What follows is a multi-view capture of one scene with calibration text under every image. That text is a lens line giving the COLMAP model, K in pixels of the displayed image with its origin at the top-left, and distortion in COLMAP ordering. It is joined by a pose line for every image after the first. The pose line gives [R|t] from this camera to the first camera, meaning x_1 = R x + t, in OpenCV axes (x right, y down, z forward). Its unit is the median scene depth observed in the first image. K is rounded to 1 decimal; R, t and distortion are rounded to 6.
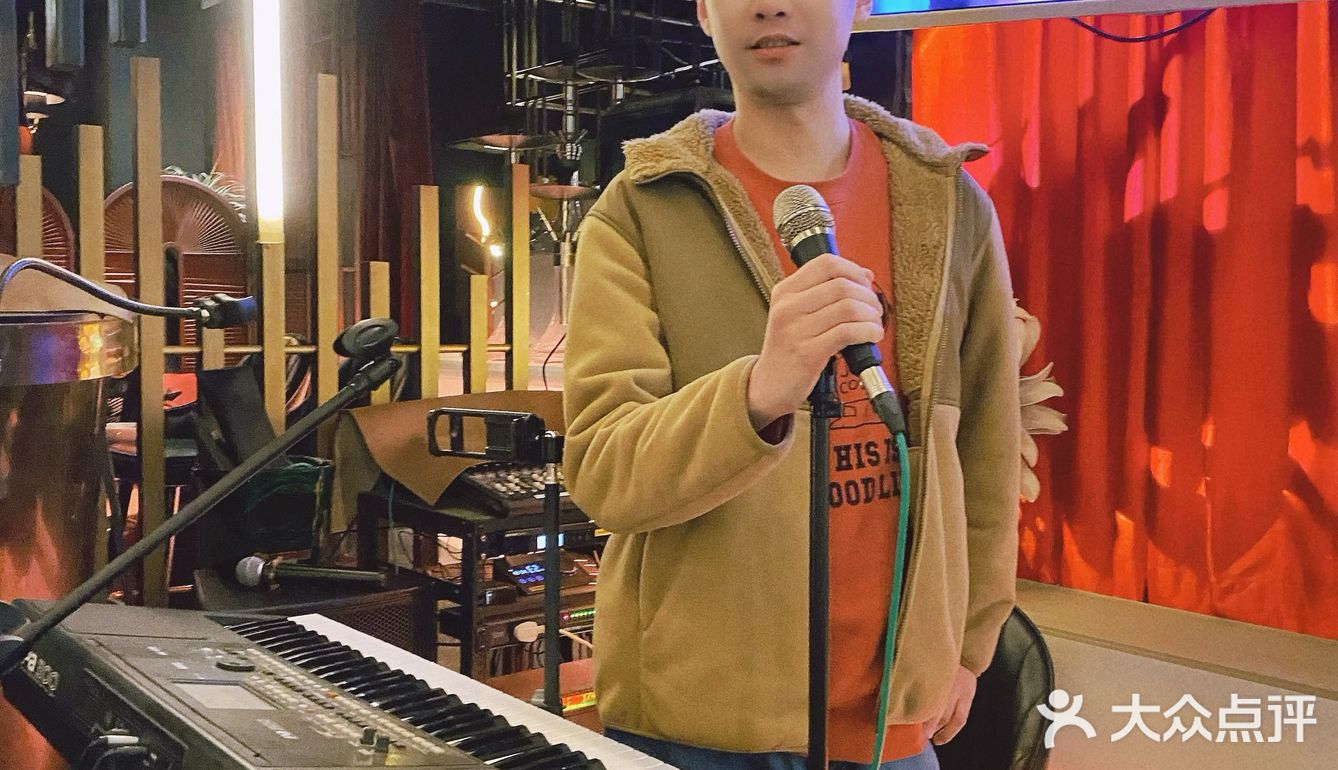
lens RADIAL K [[1385.0, 0, 669.0], [0, 1385.0, 385.0], [0, 0, 1]] dist [0.061347, -0.017189]
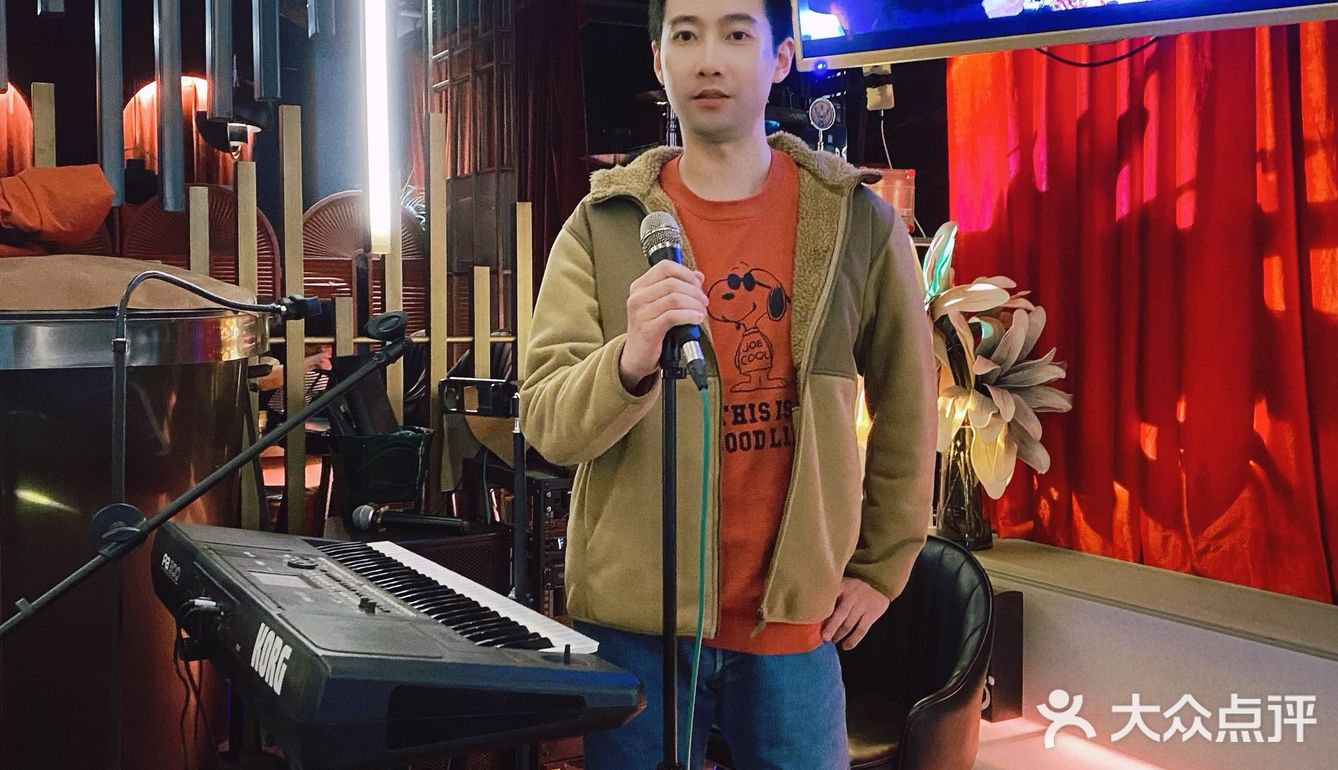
lens RADIAL K [[1406.2, 0, 669.0], [0, 1406.2, 385.0], [0, 0, 1]] dist [0.108239, 0.004946]
pose [[0.986582, 0.001188, -0.163262, 0.178199], [-0.001210, 0.999999, -0.000031, 0.015920], [0.163262, 0.000228, 0.986583, -0.205069]]
